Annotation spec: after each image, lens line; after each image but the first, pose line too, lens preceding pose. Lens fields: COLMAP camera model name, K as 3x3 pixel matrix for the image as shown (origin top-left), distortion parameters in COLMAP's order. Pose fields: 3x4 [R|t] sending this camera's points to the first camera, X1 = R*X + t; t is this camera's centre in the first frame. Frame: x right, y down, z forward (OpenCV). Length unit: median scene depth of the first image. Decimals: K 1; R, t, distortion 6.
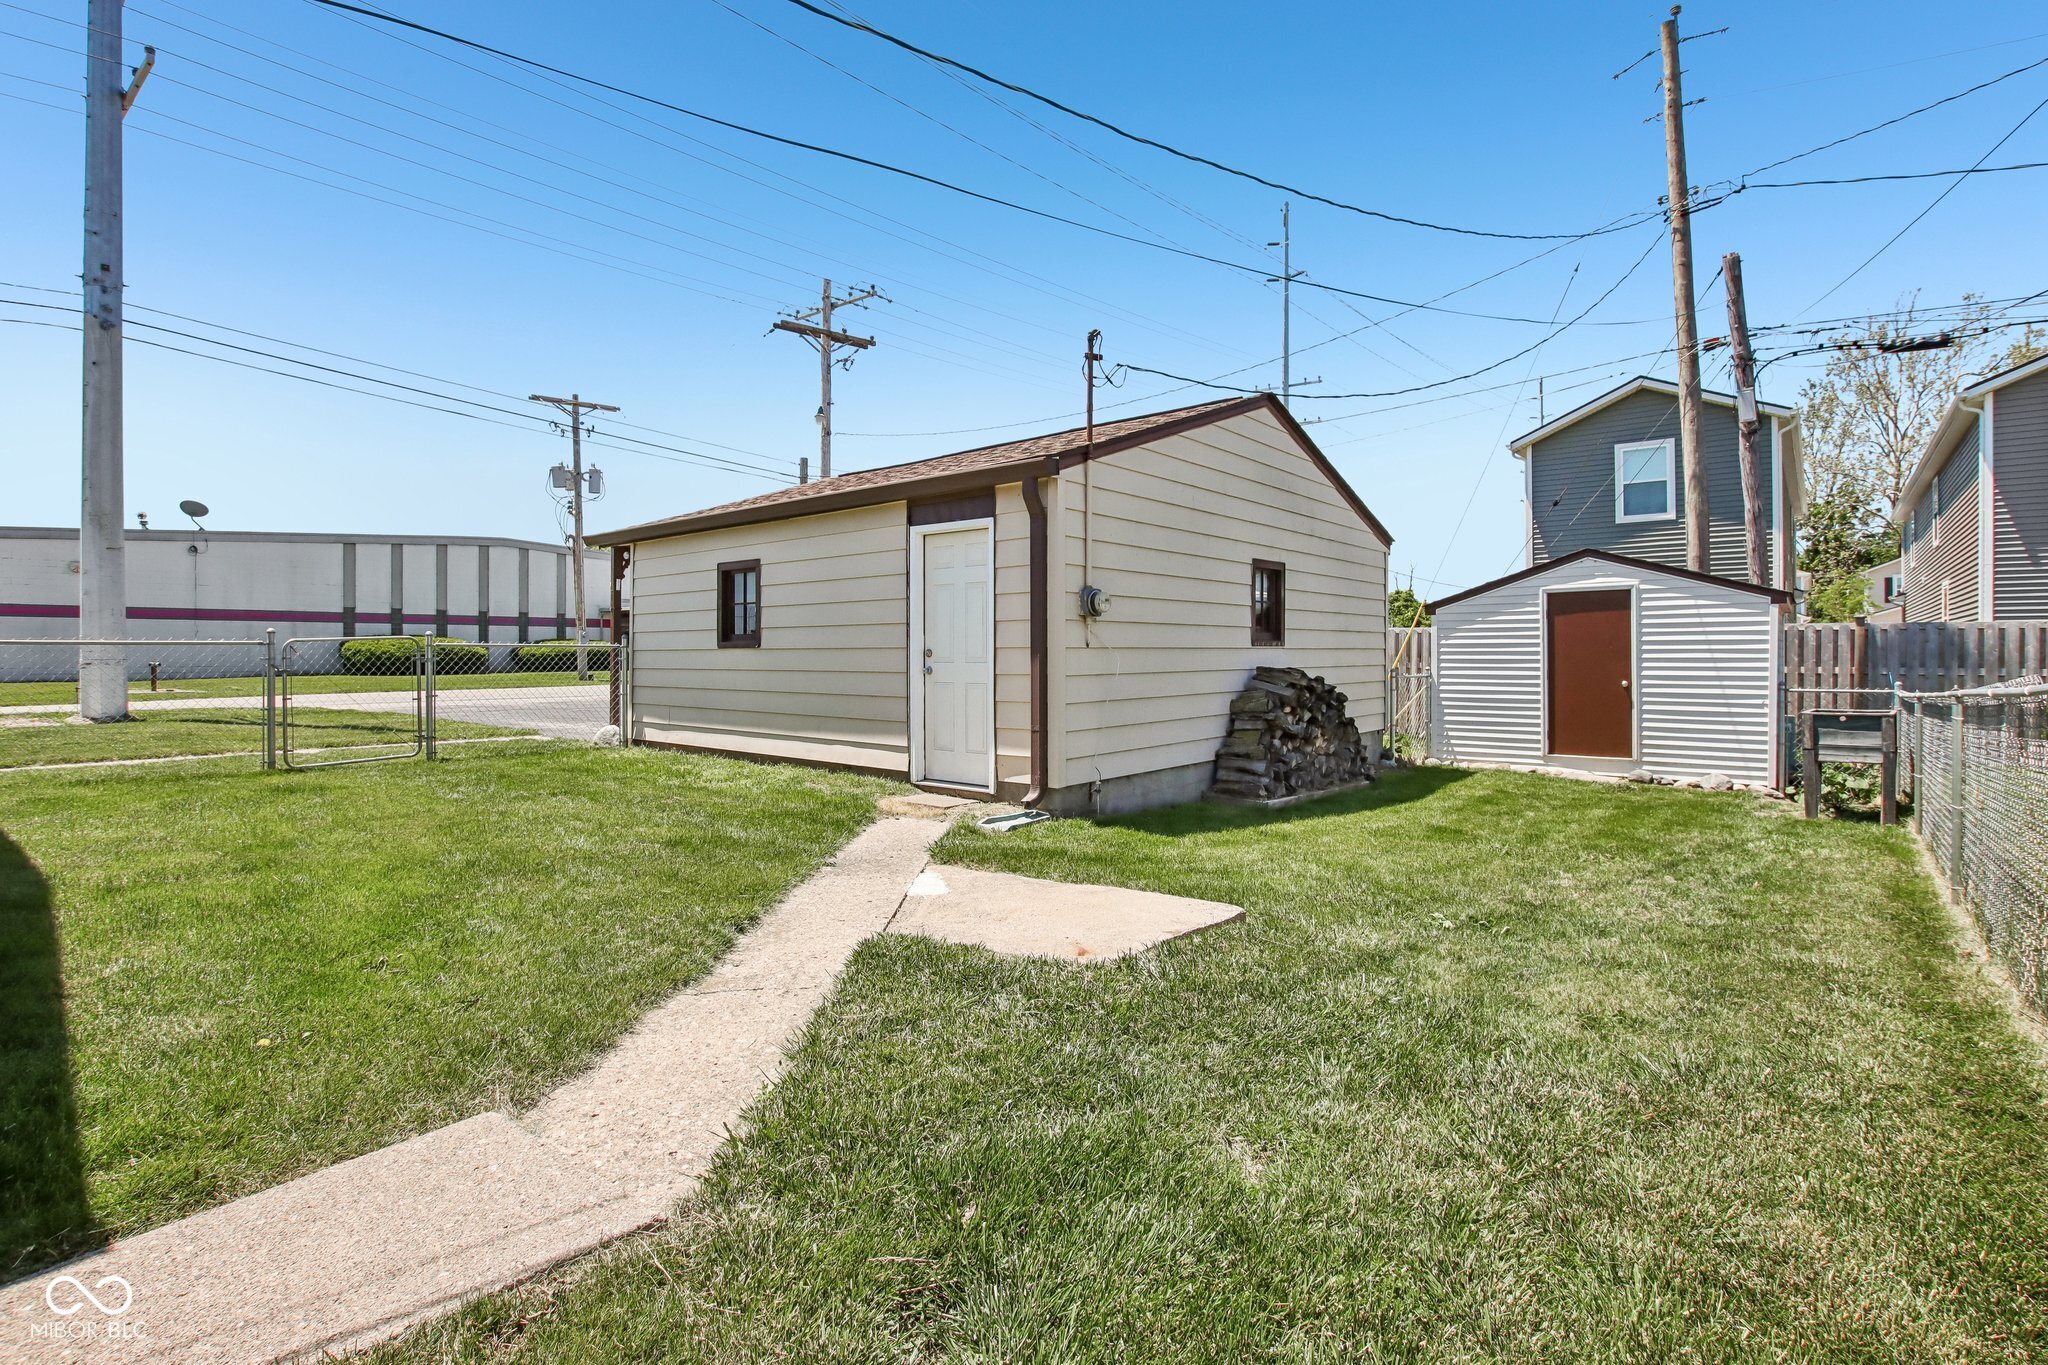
lens RADIAL K [[956.3, 0, 1027.8], [0, 956.3, 655.8], [0, 0, 1]] dist [-0.026257, 0.001129]
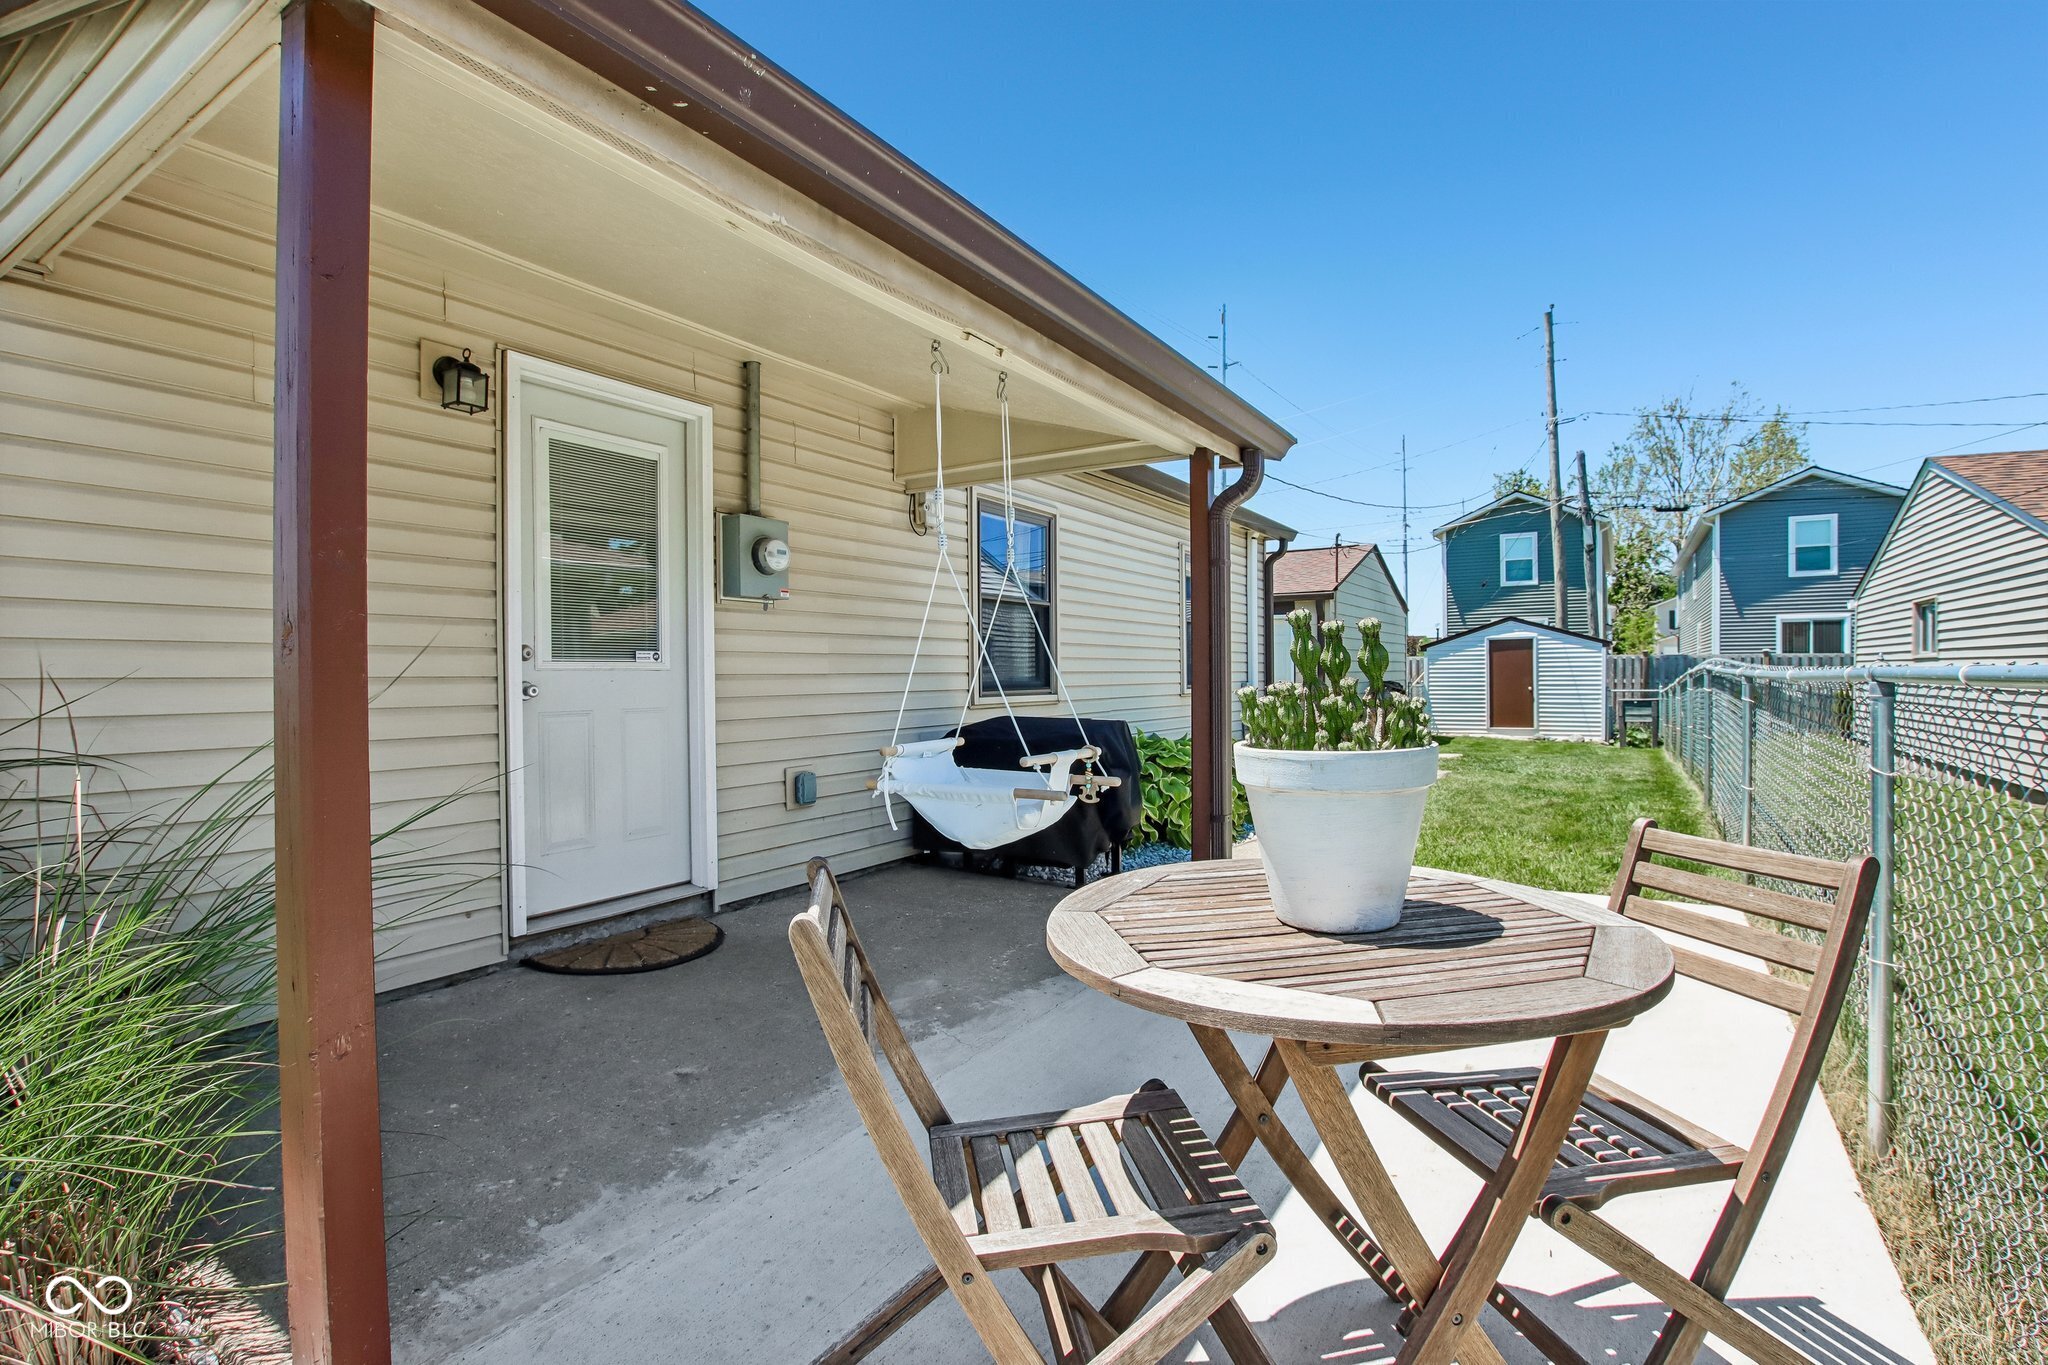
lens RADIAL K [[978.2, 0, 1024.0], [0, 978.2, 682.5], [0, 0, 1]] dist [-0.016615, 0.000999]
pose [[0.988919, -0.008863, 0.148189, -0.565599], [0.008245, 0.999955, 0.004783, 0.000099], [-0.148224, -0.003509, 0.988948, -0.664628]]
